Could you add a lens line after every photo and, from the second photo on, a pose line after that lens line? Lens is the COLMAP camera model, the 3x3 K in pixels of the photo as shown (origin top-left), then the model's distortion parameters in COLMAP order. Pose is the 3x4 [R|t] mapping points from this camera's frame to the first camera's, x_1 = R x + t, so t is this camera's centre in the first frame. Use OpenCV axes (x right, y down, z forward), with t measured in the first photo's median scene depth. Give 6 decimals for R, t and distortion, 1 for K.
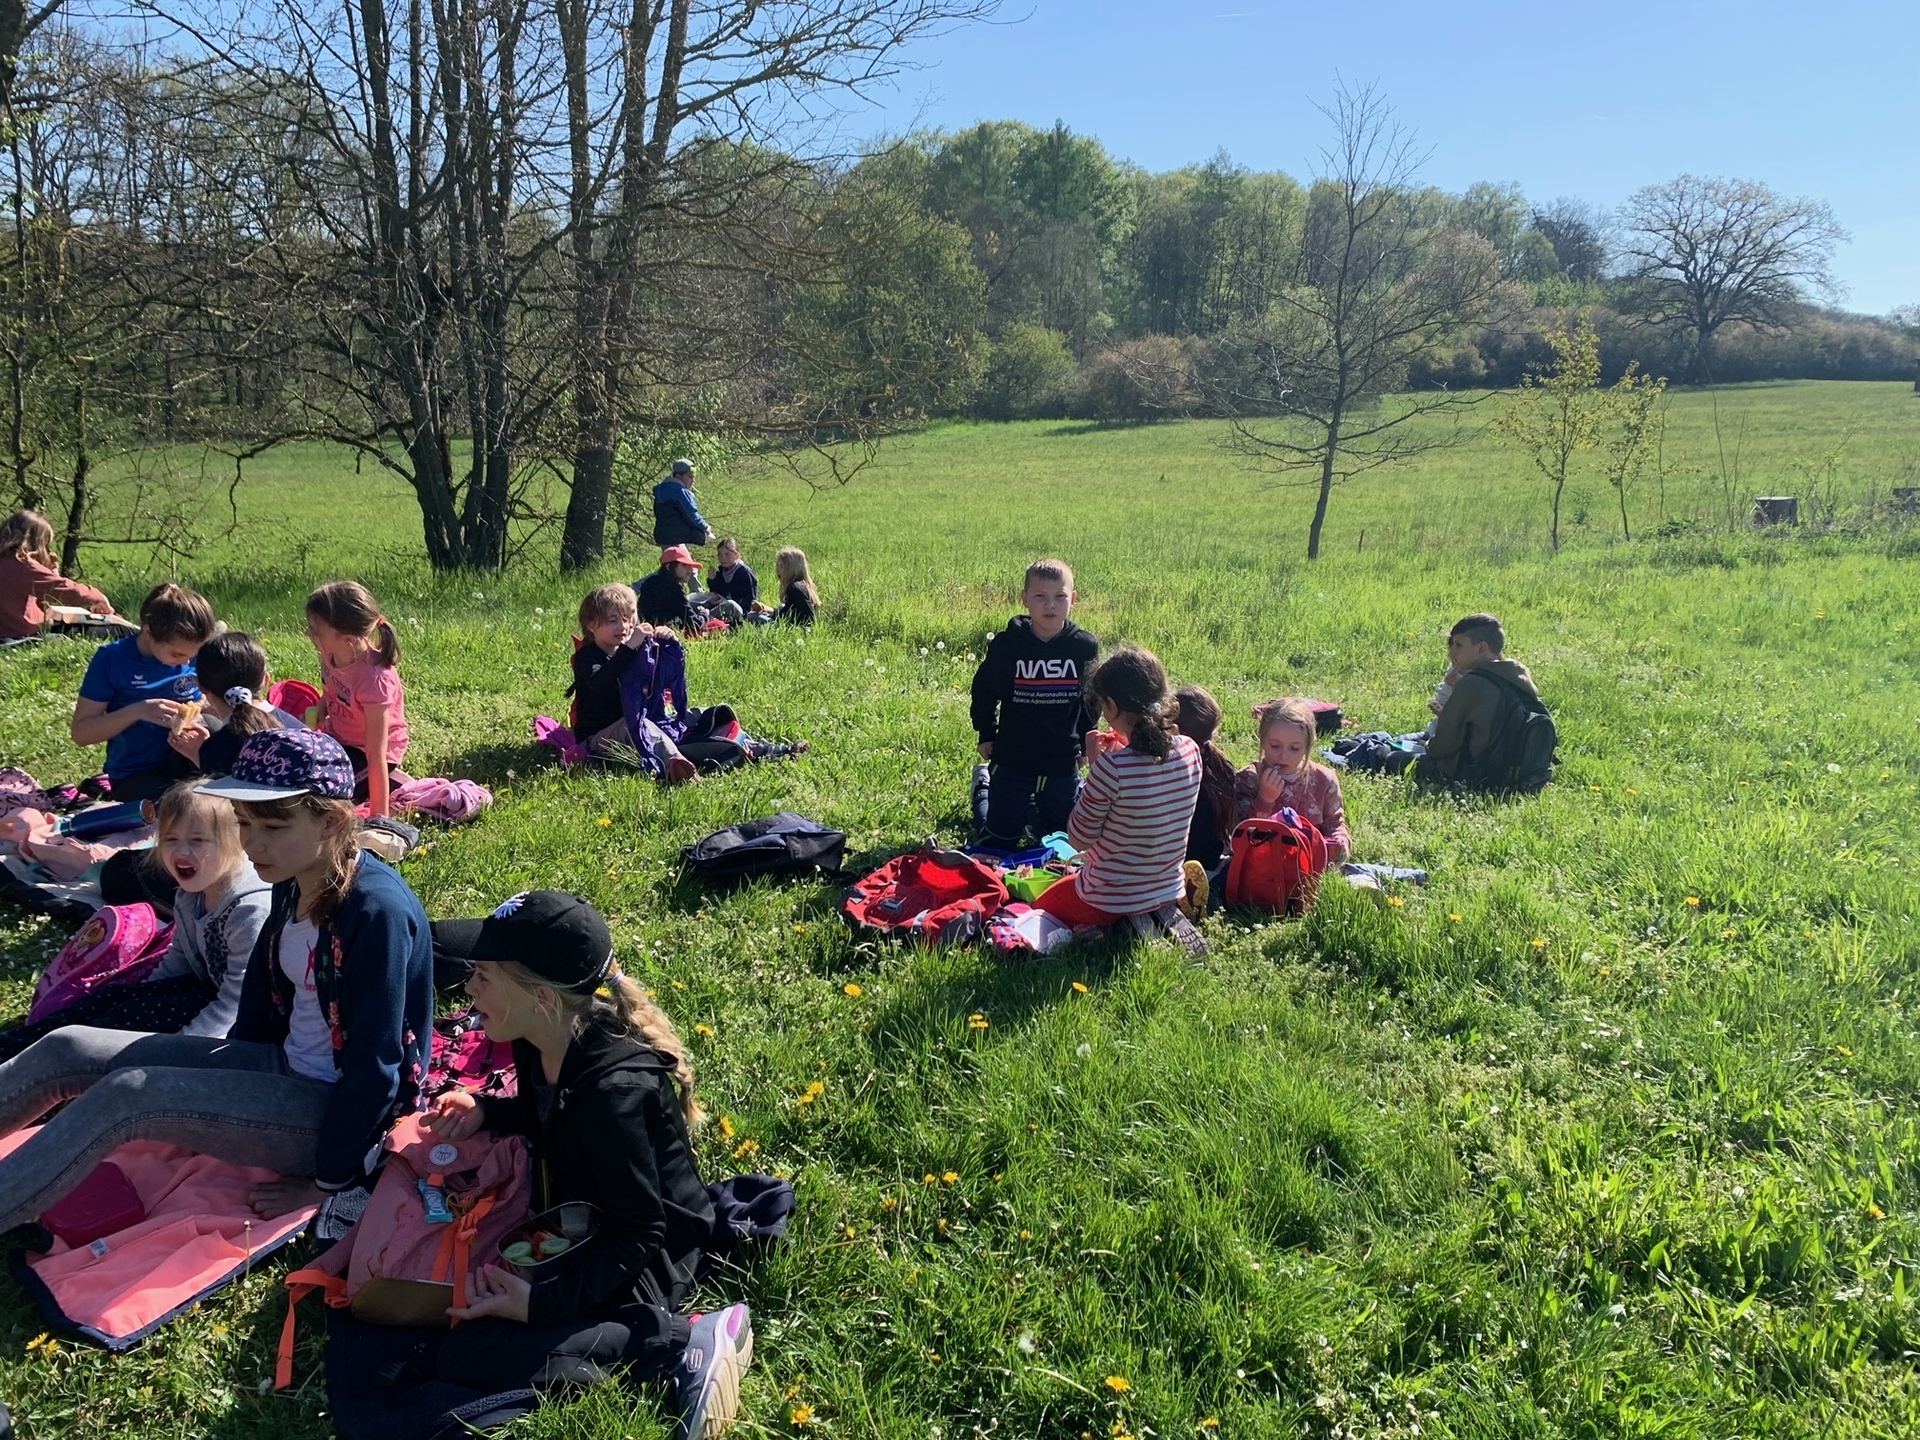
lens RADIAL K [[1488.1, 0, 956.3], [0, 1488.1, 686.2], [0, 0, 1]] dist [0.046205, -0.053402]
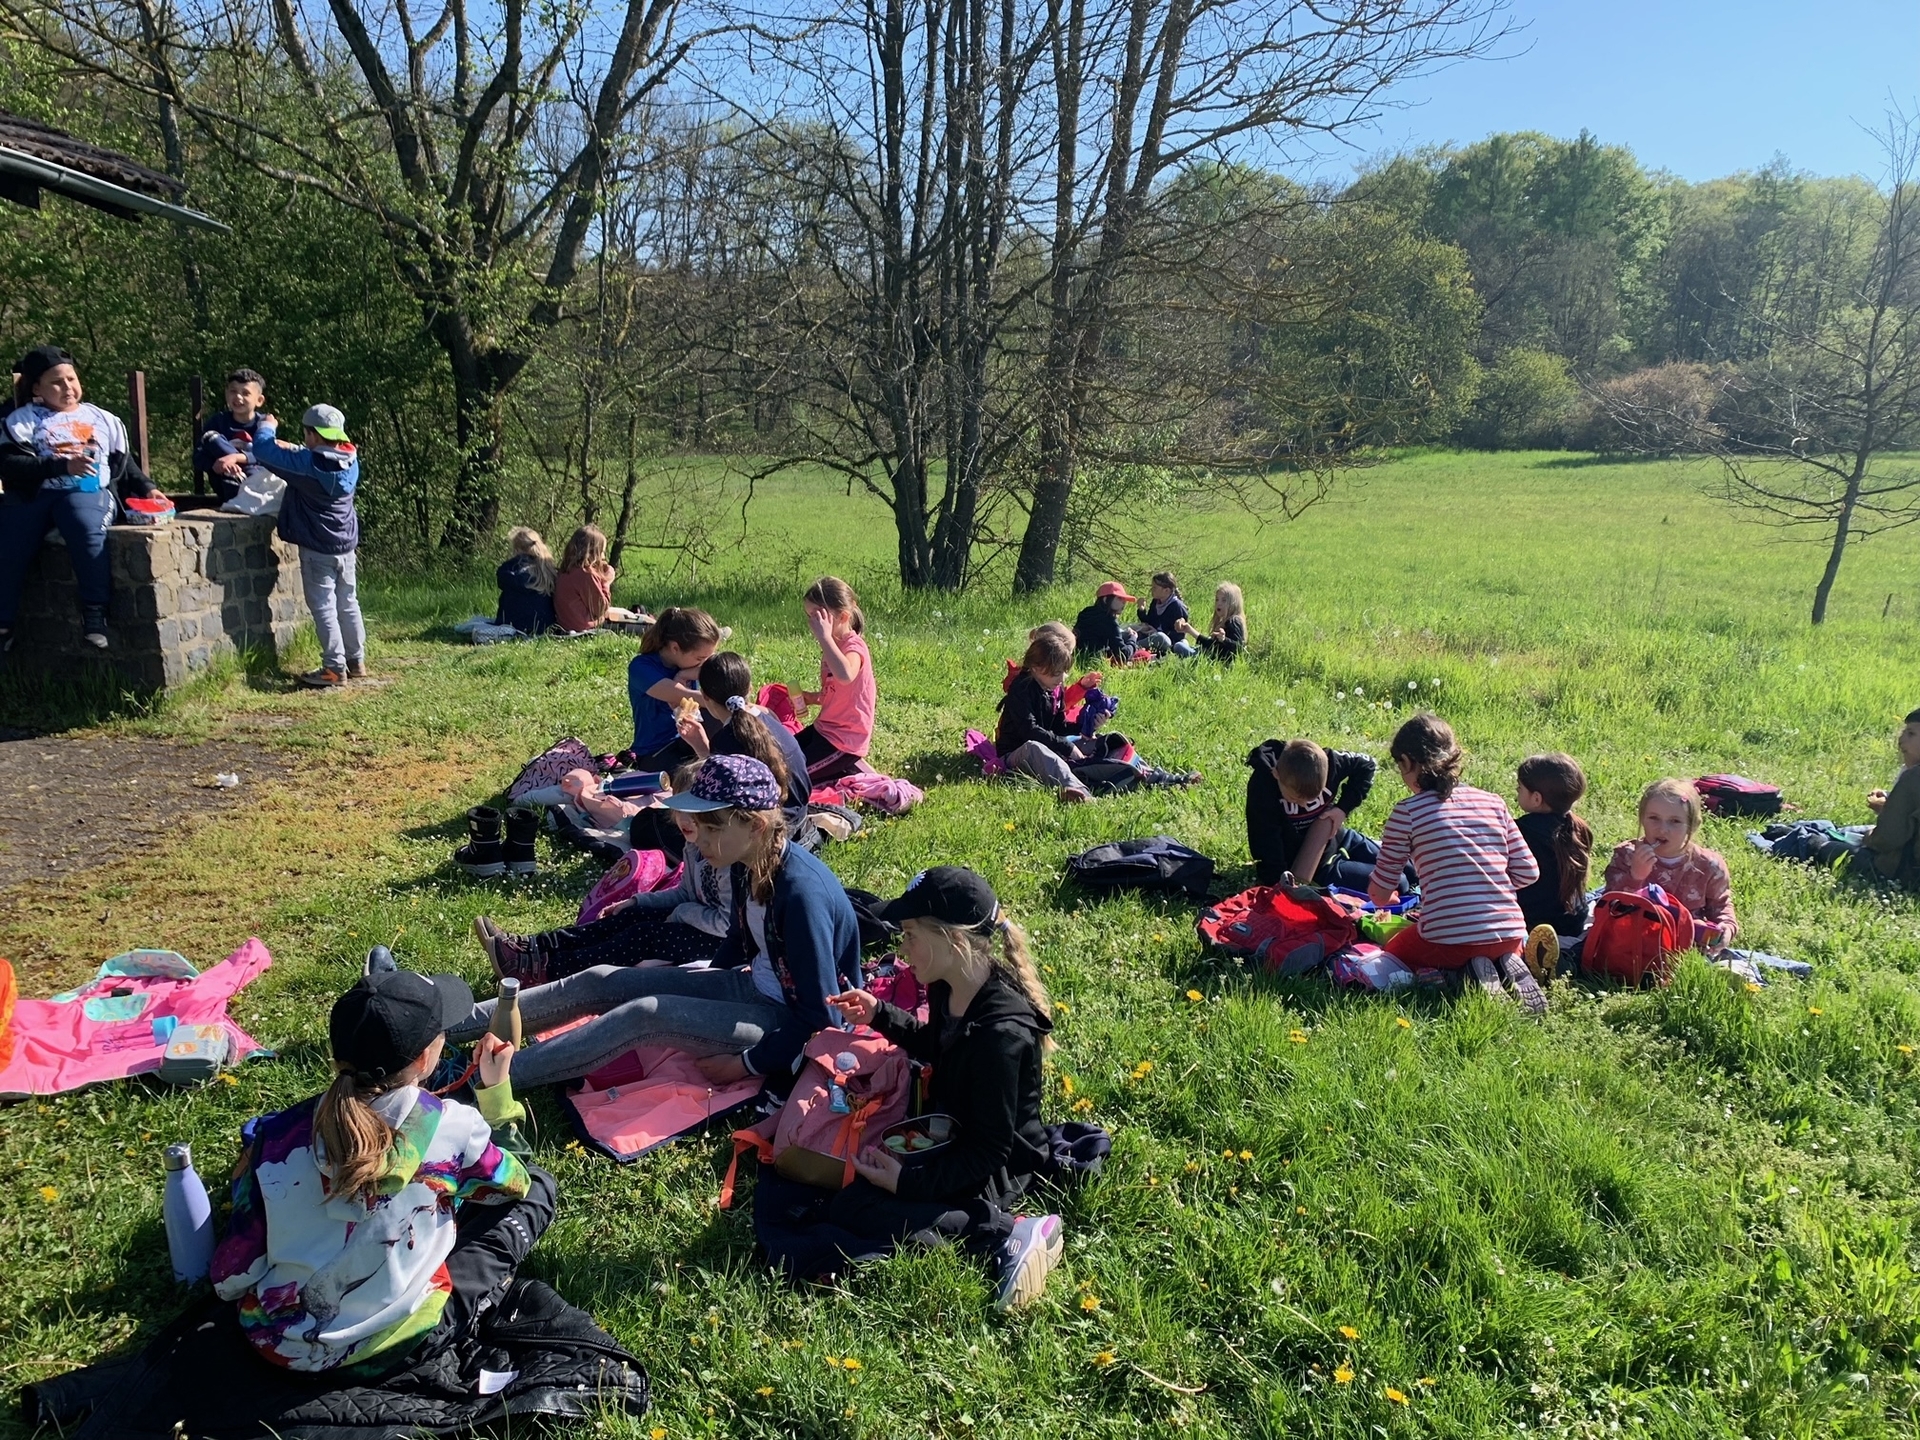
lens RADIAL K [[1488.1, 0, 956.3], [0, 1488.1, 686.2], [0, 0, 1]] dist [0.046205, -0.053402]
pose [[0.952595, 0.076311, -0.294515, 0.056326], [-0.080674, 0.996737, -0.002675, -0.011942], [0.293350, 0.026308, 0.955643, -0.121401]]
